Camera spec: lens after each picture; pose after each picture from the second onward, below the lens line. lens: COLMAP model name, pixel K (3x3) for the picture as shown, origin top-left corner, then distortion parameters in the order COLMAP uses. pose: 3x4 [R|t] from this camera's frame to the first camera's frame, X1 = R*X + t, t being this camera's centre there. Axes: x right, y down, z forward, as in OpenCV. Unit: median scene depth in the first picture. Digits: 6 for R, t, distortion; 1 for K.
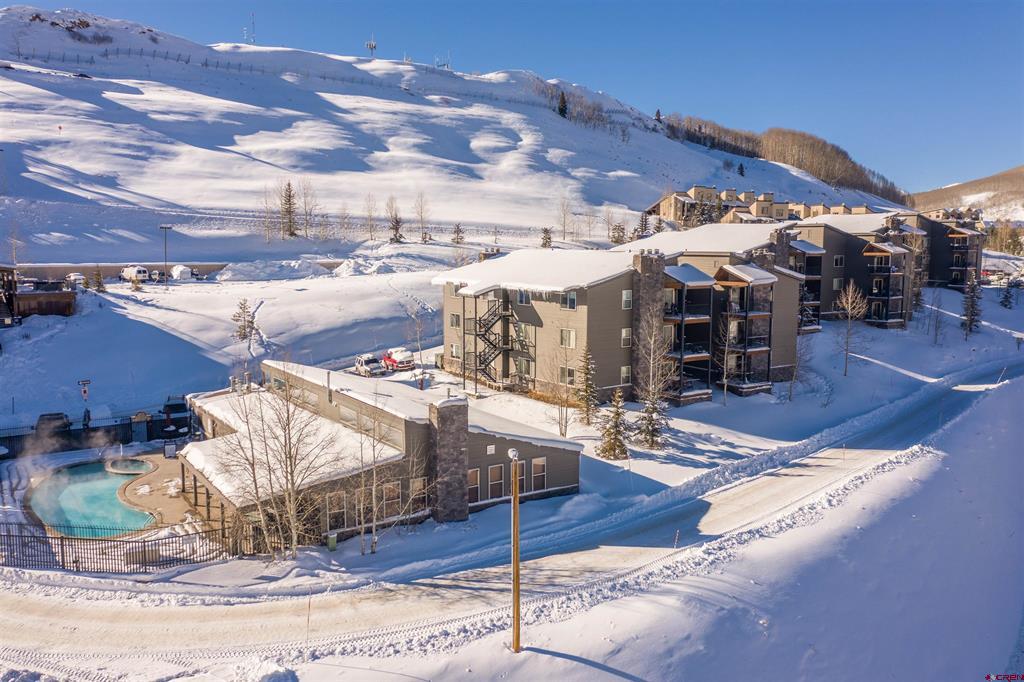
lens RADIAL K [[817.7, 0, 495.7], [0, 817.7, 340.2], [0, 0, 1]] dist [-0.003199, -0.000735]
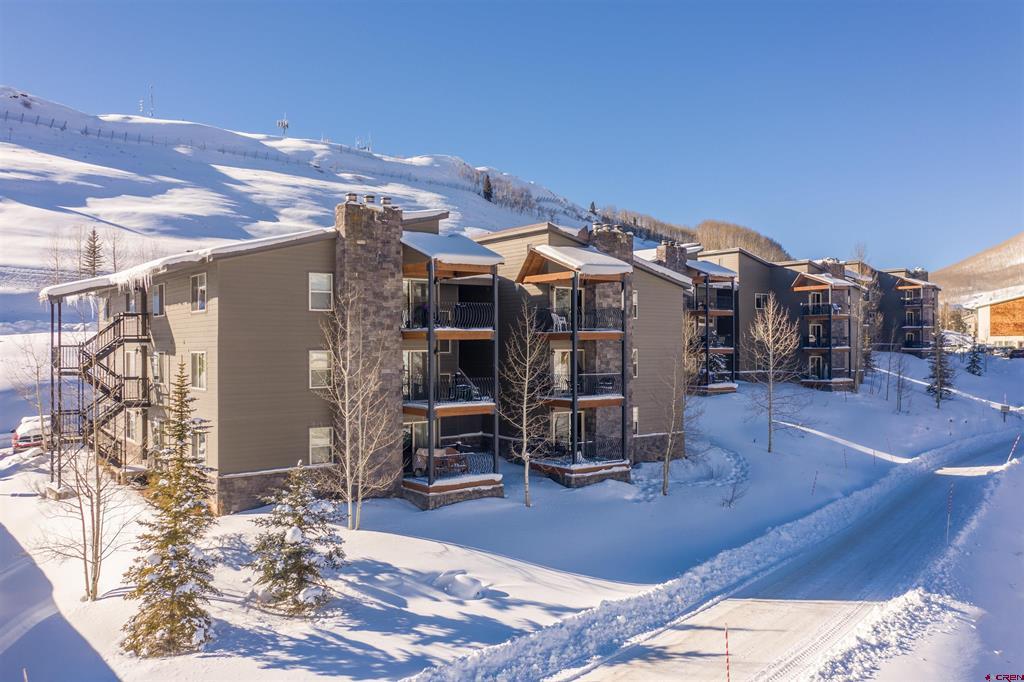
lens RADIAL K [[817.7, 0, 495.7], [0, 817.7, 340.2], [0, 0, 1]] dist [-0.003199, -0.000735]
pose [[0.998157, -0.003274, 0.060601, 0.089756], [0.010612, 0.992577, -0.121157, 0.015449], [-0.059755, 0.121577, 0.990782, 0.191170]]
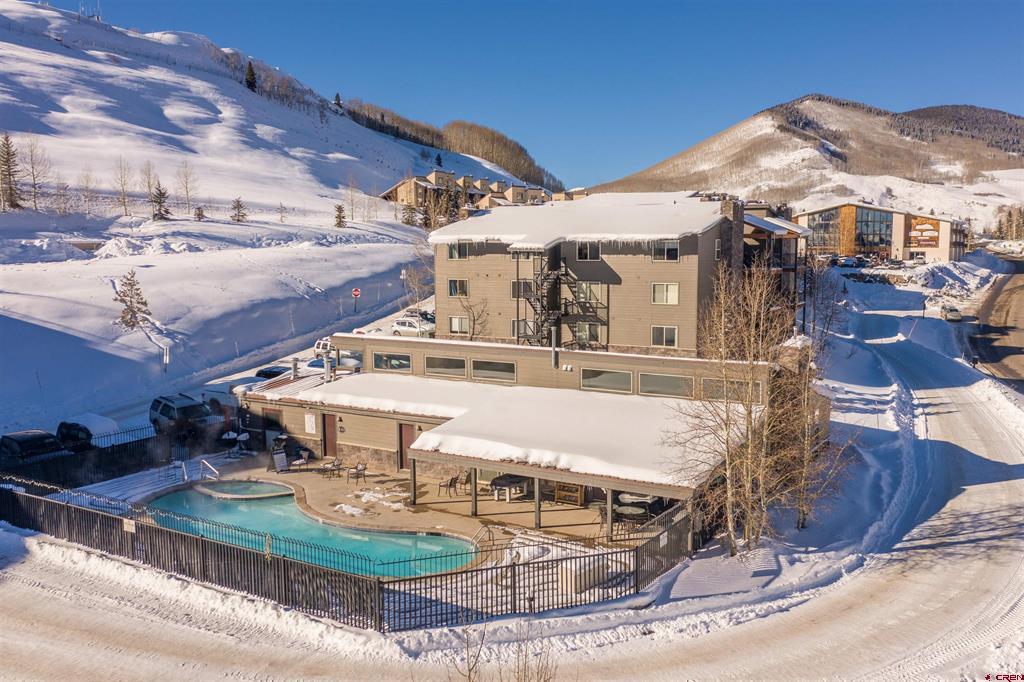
lens RADIAL K [[869.3, 0, 553.1], [0, 869.3, 340.0], [0, 0, 1]] dist [-0.000655, -0.003487]
pose [[0.892345, -0.052266, 0.448318, -0.169392], [0.055097, 0.998458, 0.006736, 0.013237], [-0.447979, 0.018690, 0.893849, 0.079130]]
